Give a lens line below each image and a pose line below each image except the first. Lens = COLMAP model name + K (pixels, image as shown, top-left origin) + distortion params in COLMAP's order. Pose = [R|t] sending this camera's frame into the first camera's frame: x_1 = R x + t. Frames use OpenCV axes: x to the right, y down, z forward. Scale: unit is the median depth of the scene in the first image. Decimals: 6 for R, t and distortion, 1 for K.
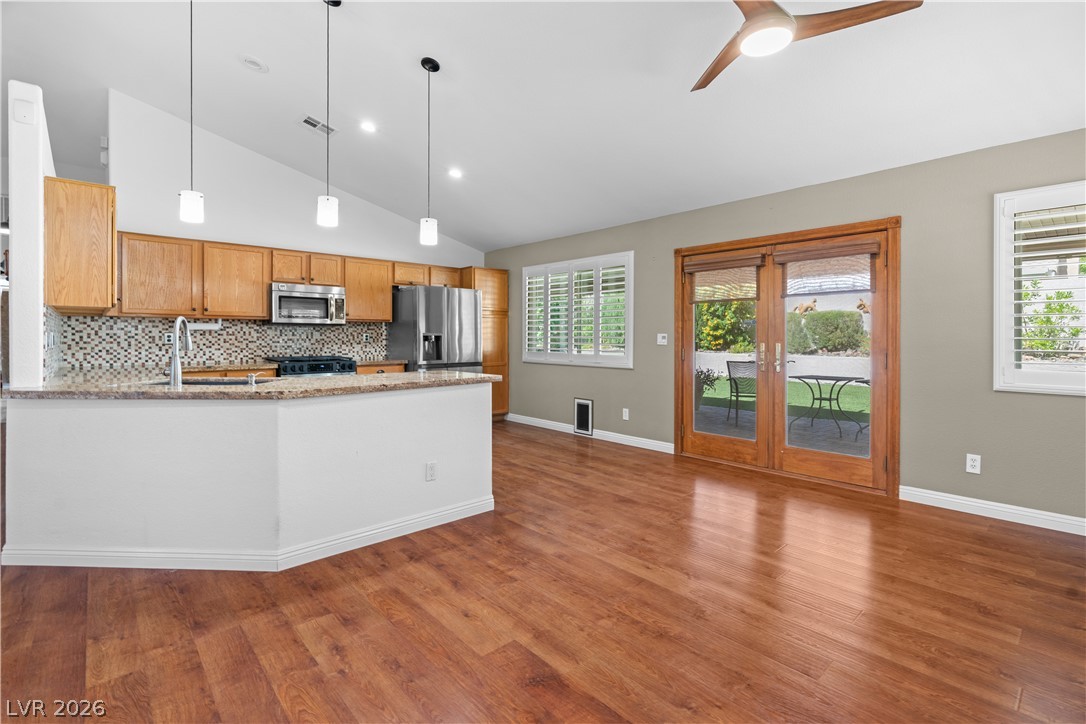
lens RADIAL K [[501.0, 0, 550.1], [0, 501.0, 339.9], [0, 0, 1]] dist [-0.012861, 0.007211]
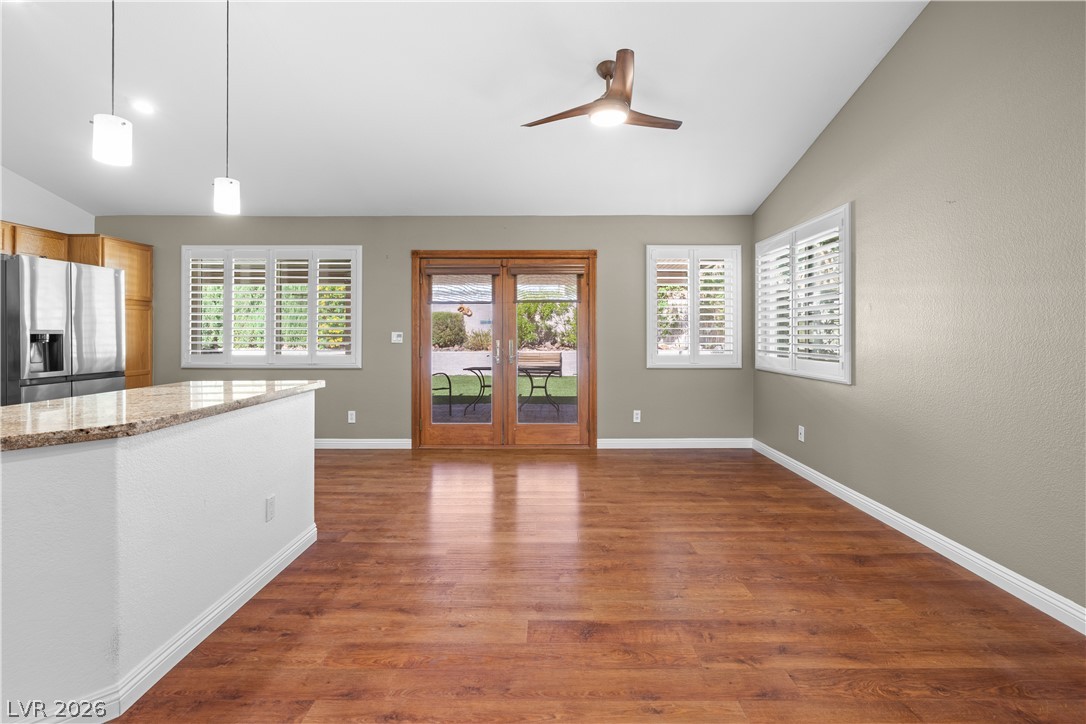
lens RADIAL K [[501.7, 0, 546.8], [0, 501.7, 333.1], [0, 0, 1]] dist [-0.003856, 0.000661]
pose [[0.678801, 0.000782, 0.734322, -0.351510], [0.006387, 0.999955, -0.006969, -0.001074], [-0.734294, 0.009421, 0.678766, 0.102322]]
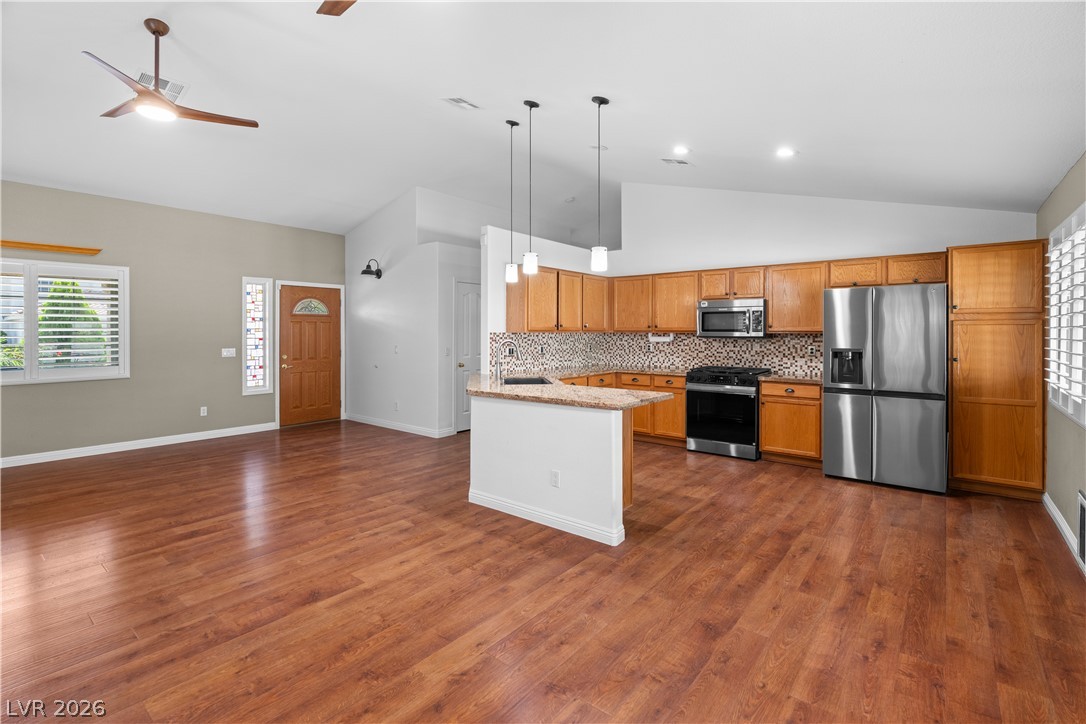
lens RADIAL K [[497.2, 0, 545.7], [0, 497.2, 336.6], [0, 0, 1]] dist [-0.005827, 0.001850]
pose [[0.152354, 0.008273, -0.988291, 0.585121], [-0.007805, 0.999944, 0.007167, -0.044137], [0.988295, 0.006622, 0.152410, 0.544935]]
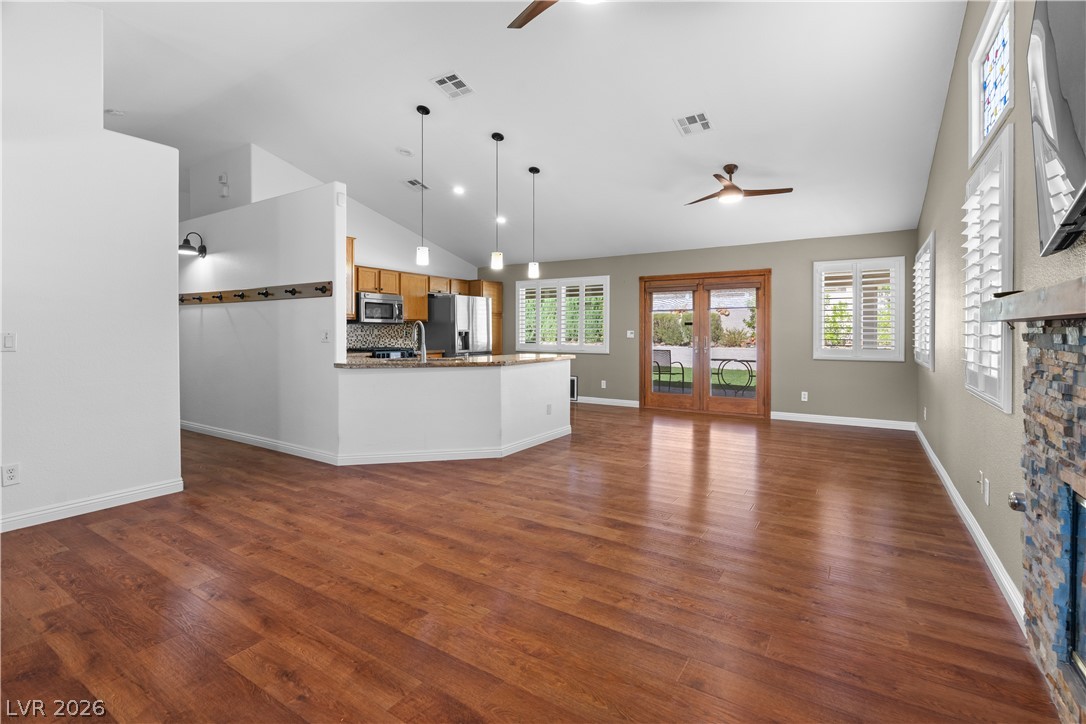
lens RADIAL K [[497.2, 0, 545.7], [0, 497.2, 336.6], [0, 0, 1]] dist [-0.005827, 0.001850]
pose [[0.966541, -0.002232, 0.256502, -0.473498], [0.001681, 0.999996, 0.002368, 0.002176], [-0.256506, -0.001858, 0.966541, -0.468207]]
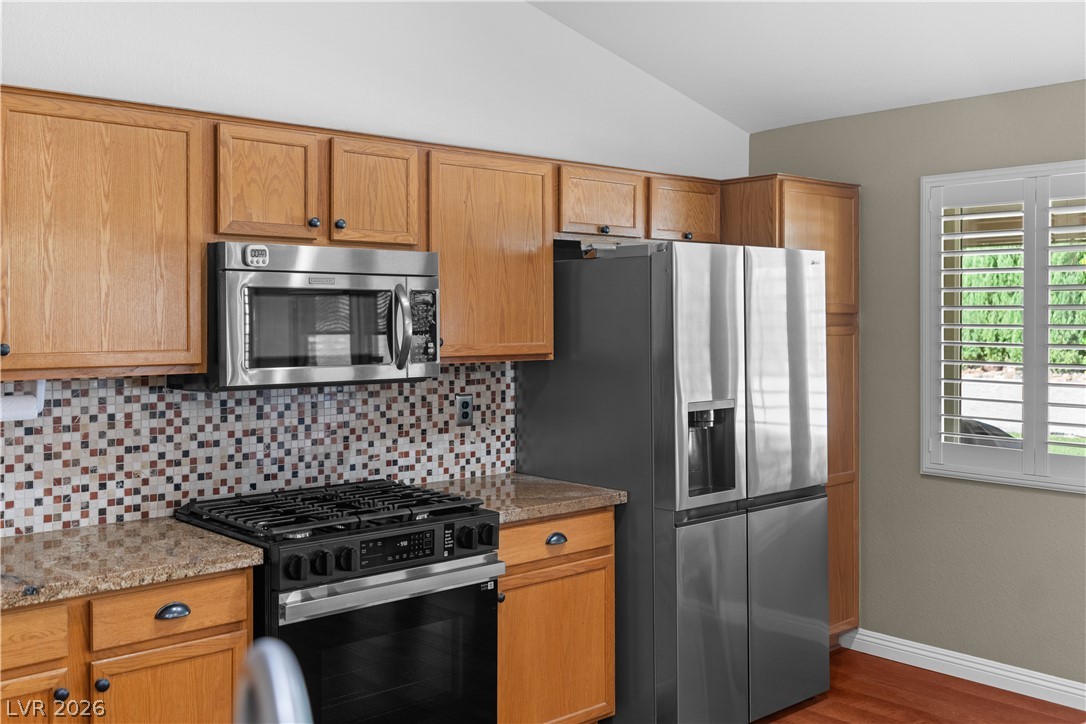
lens RADIAL K [[1069.8, 0, 543.0], [0, 1069.8, 324.1], [0, 0, 1]] dist [0.010582, 0.006125]
pose [[0.999910, -0.004477, -0.012612, -0.422874], [0.004469, 0.999990, -0.000631, -0.076885], [0.012615, 0.000575, 0.999920, 0.468658]]
